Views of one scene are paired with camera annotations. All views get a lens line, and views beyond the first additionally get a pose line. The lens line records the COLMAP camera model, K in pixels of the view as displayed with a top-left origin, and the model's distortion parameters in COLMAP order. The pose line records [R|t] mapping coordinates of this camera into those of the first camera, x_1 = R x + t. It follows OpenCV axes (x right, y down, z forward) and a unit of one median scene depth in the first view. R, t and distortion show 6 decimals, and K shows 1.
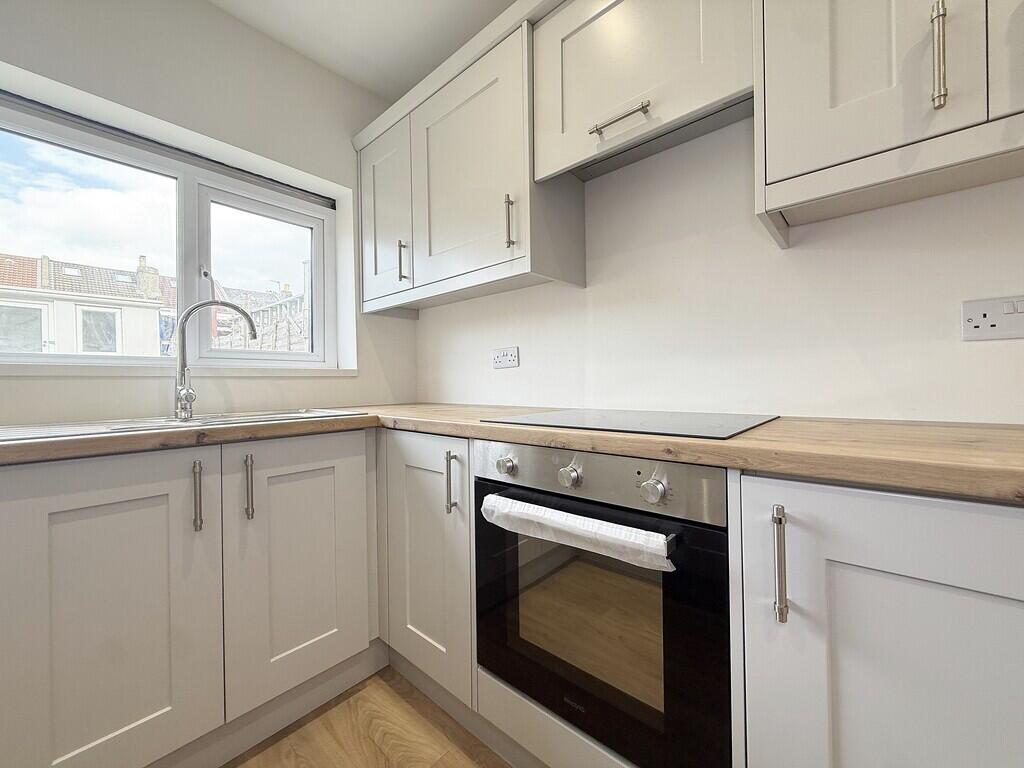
lens RADIAL K [[404.8, 0, 512.0], [0, 404.8, 384.0], [0, 0, 1]] dist [0.000404, 0.000133]
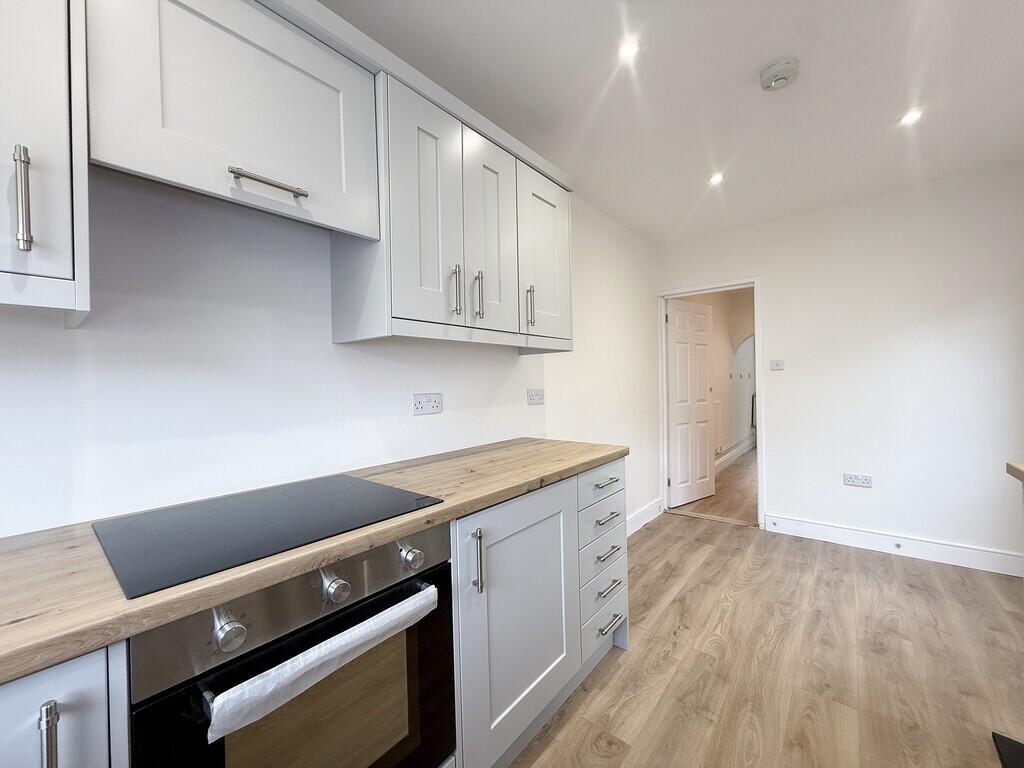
lens RADIAL K [[404.8, 0, 512.0], [0, 404.8, 384.0], [0, 0, 1]] dist [0.000404, 0.000133]
pose [[-0.032552, 0.012941, 0.999386, -0.664374], [0.022130, 0.999680, -0.012224, -0.184948], [-0.999225, 0.021718, -0.032828, 0.505427]]
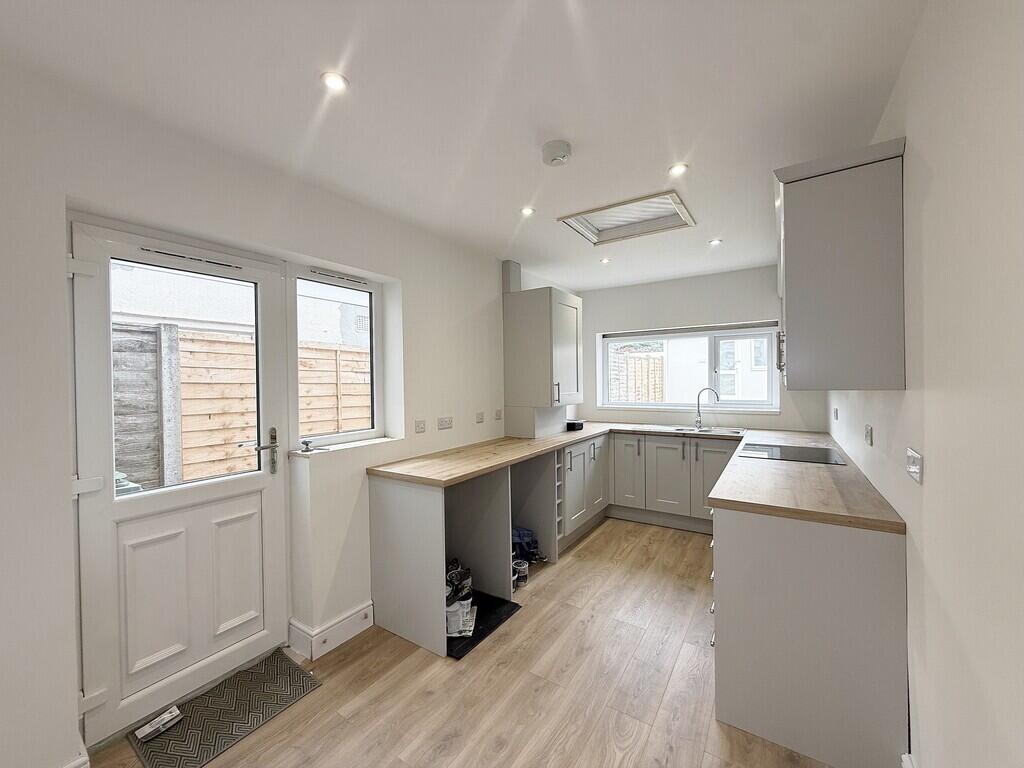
lens RADIAL K [[404.8, 0, 512.0], [0, 404.8, 384.0], [0, 0, 1]] dist [0.000404, 0.000133]
pose [[0.148010, 0.018778, -0.988808, 2.627916], [0.011456, 0.999720, 0.020700, -0.425082], [0.988920, -0.014392, 0.147753, -1.097165]]
